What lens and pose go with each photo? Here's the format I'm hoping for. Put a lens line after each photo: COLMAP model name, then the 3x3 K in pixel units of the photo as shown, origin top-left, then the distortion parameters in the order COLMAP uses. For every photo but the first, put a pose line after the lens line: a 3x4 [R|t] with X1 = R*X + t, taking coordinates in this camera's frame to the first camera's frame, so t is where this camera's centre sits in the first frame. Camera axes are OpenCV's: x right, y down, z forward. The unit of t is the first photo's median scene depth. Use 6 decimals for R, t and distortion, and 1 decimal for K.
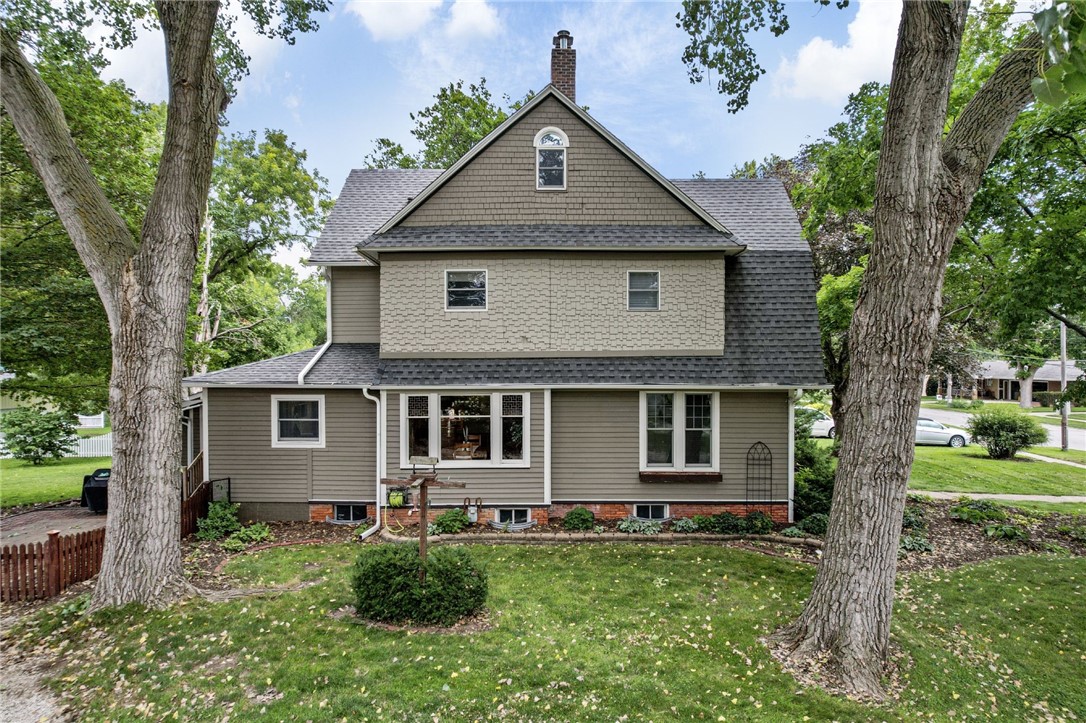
lens RADIAL K [[701.4, 0, 551.5], [0, 701.4, 371.2], [0, 0, 1]] dist [-0.085750, 0.078342]
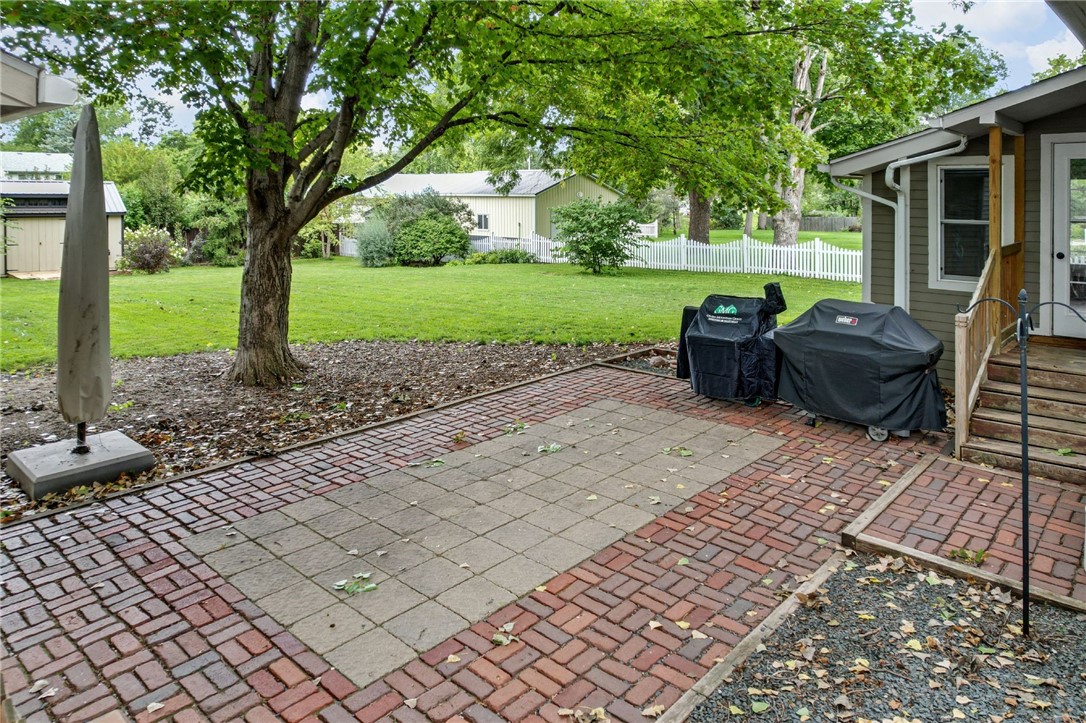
lens RADIAL K [[701.4, 0, 551.5], [0, 701.4, 371.2], [0, 0, 1]] dist [-0.085750, 0.078342]
pose [[0.762445, 0.167279, -0.625056, -0.299722], [-0.011094, 0.969242, 0.245858, 0.054556], [0.646957, -0.180519, 0.740850, 0.395959]]
